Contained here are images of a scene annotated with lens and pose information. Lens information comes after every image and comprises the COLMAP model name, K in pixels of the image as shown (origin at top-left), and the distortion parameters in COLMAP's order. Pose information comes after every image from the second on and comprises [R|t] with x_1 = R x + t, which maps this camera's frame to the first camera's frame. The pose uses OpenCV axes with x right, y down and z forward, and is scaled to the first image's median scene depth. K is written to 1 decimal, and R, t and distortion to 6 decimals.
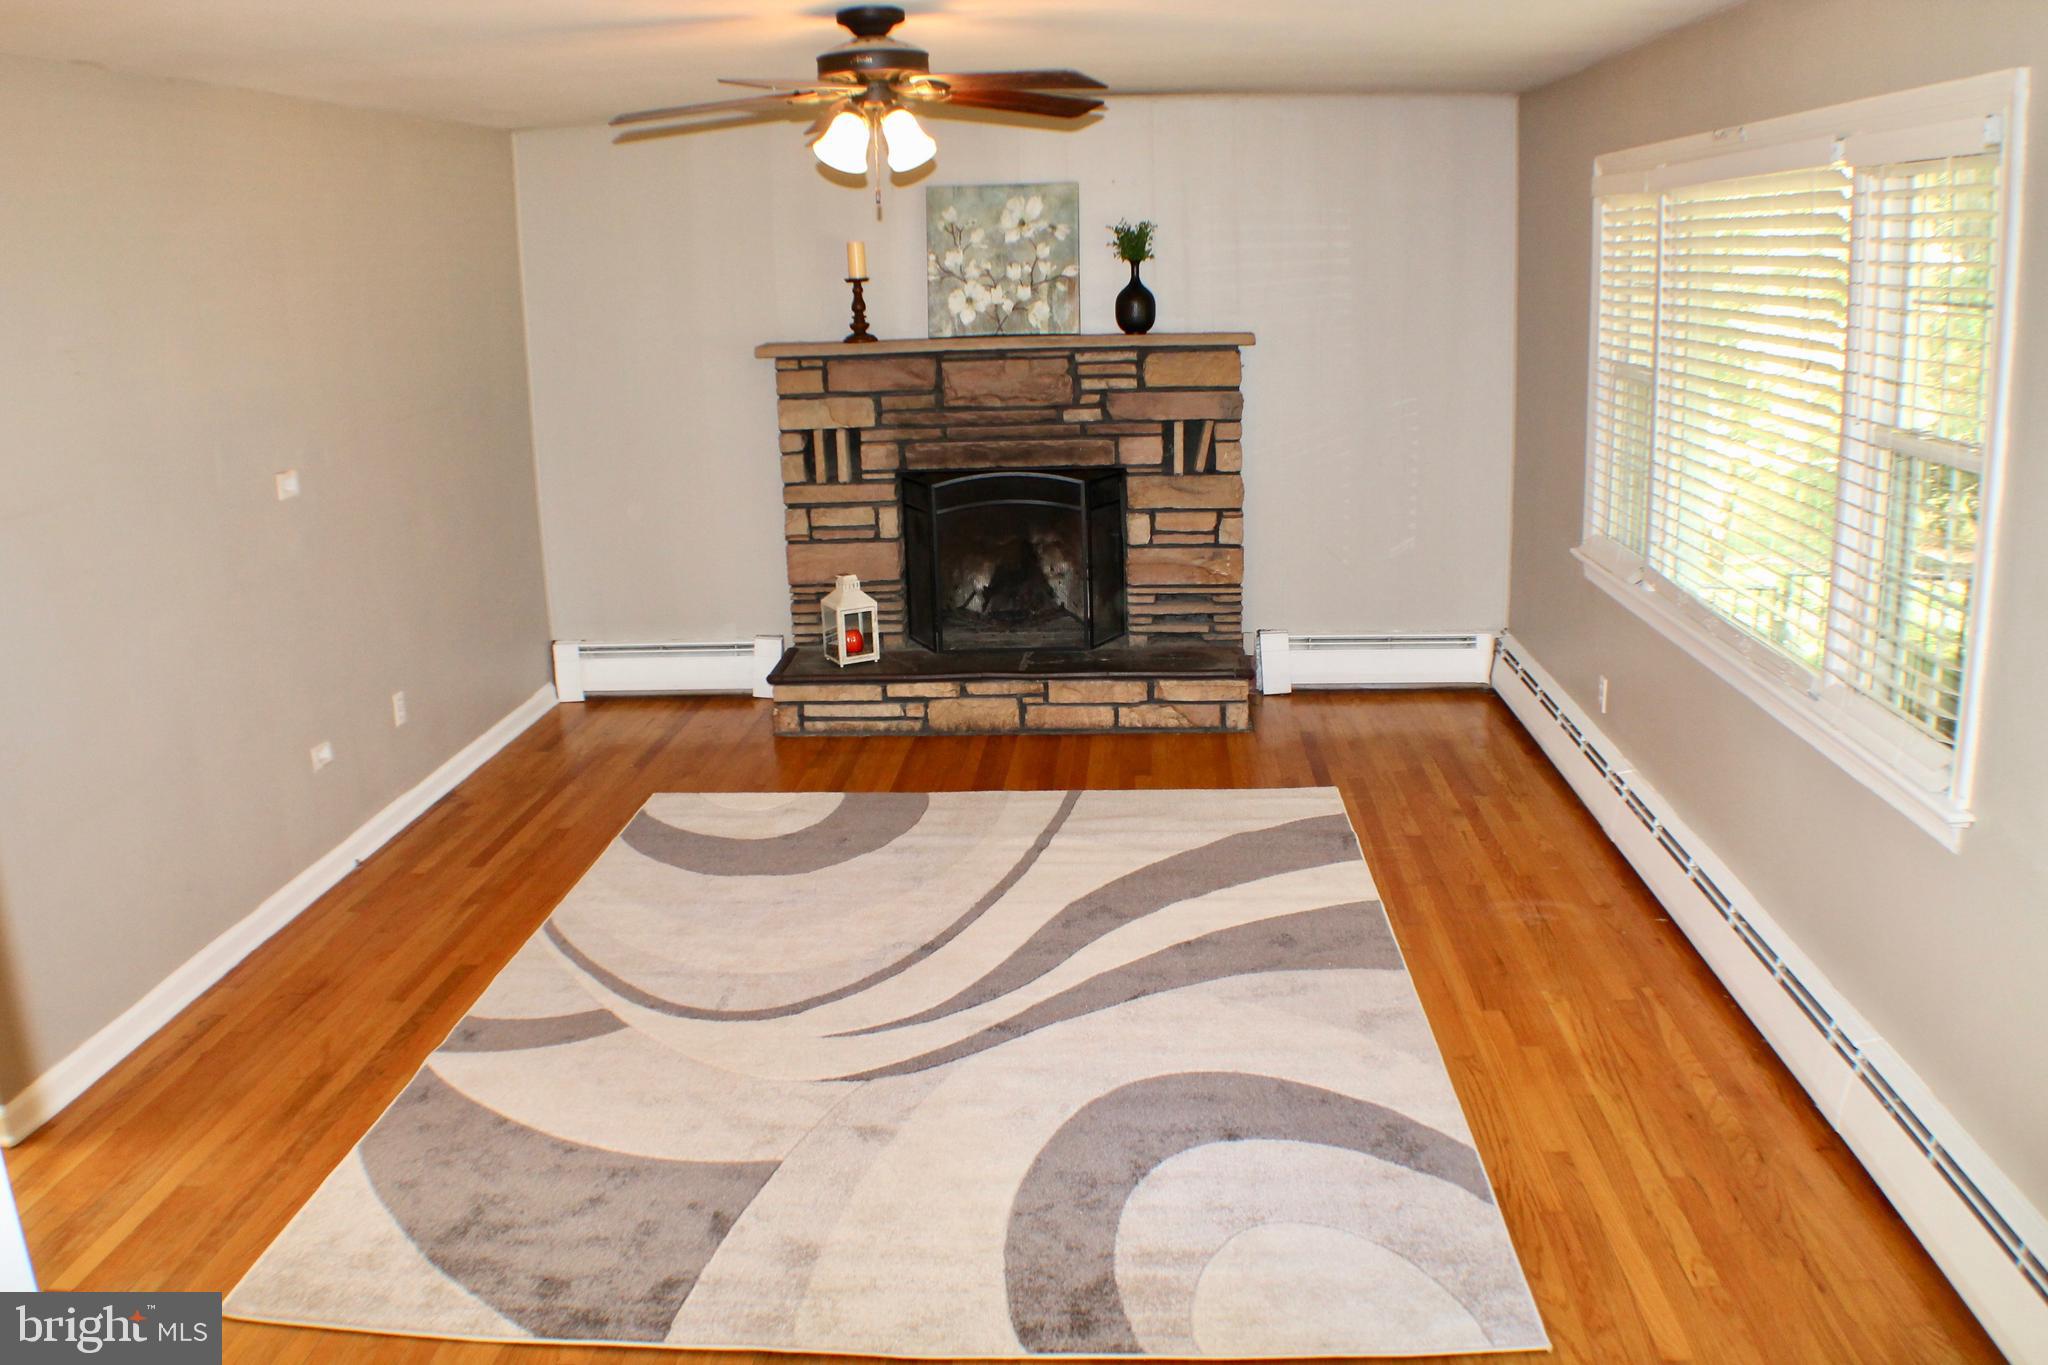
lens RADIAL K [[1651.8, 0, 1070.7], [0, 1651.8, 668.9], [0, 0, 1]] dist [-0.198859, 0.016159]
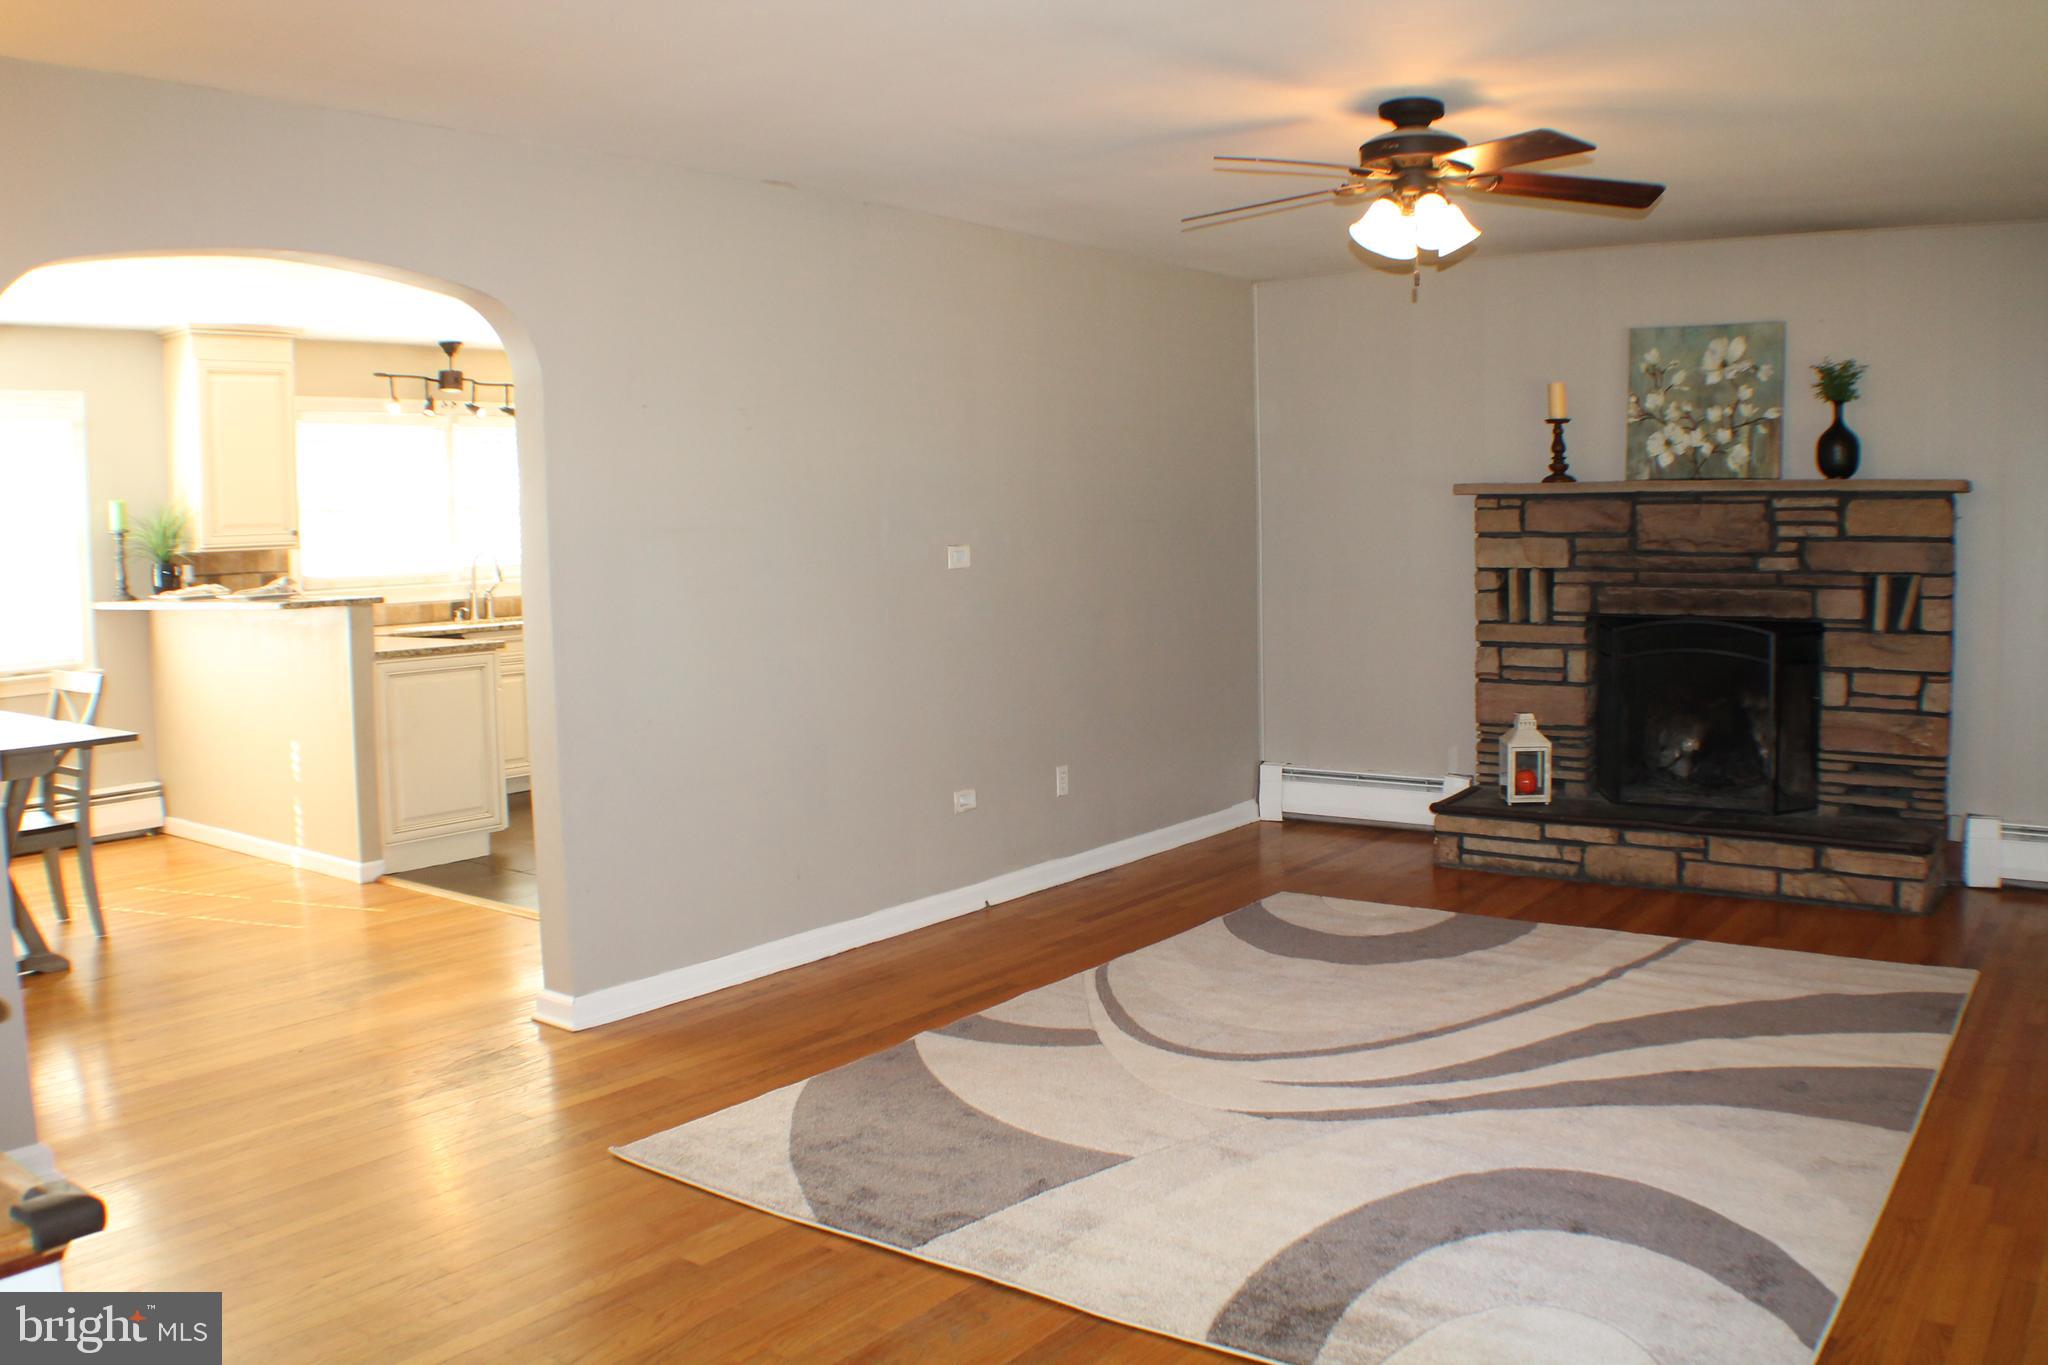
lens RADIAL K [[1651.1, 0, 1024.0], [0, 1651.1, 682.5], [0, 0, 1]] dist [-0.250996, 0.128404]
pose [[0.825170, 0.061746, -0.561499, 0.160626], [-0.136811, 0.986260, -0.092599, 0.056191], [0.548067, 0.153229, 0.822280, 0.034864]]
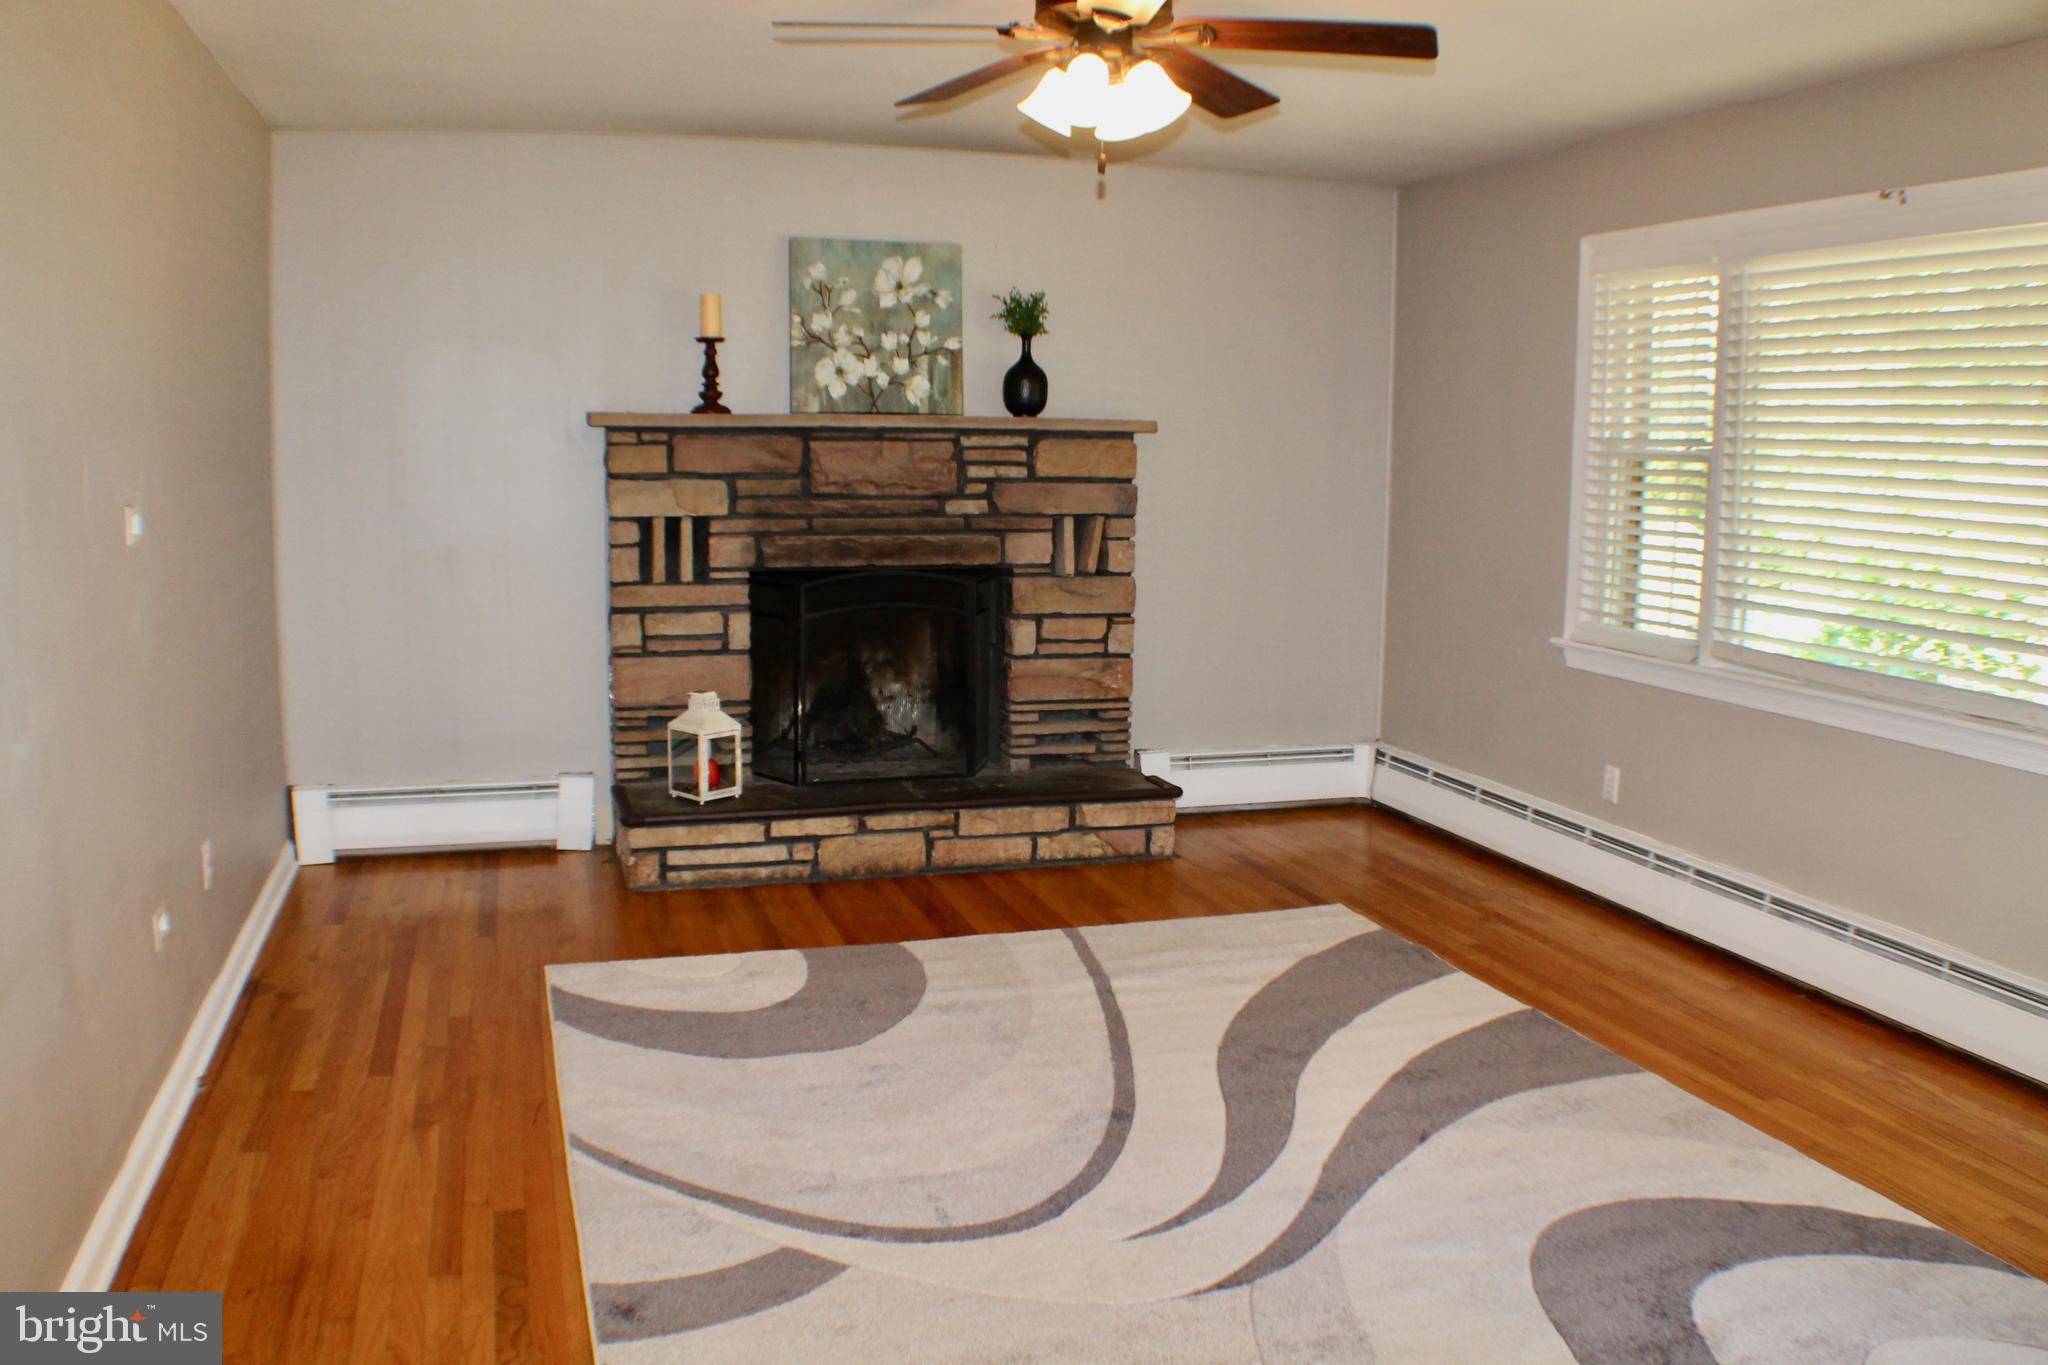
lens RADIAL K [[1651.8, 0, 1070.7], [0, 1651.8, 668.9], [0, 0, 1]] dist [-0.198859, 0.016159]
pose [[0.935107, -0.011239, 0.354188, -0.256654], [0.050551, 0.993506, -0.101936, 0.024186], [-0.350742, 0.113226, 0.929602, 0.176734]]
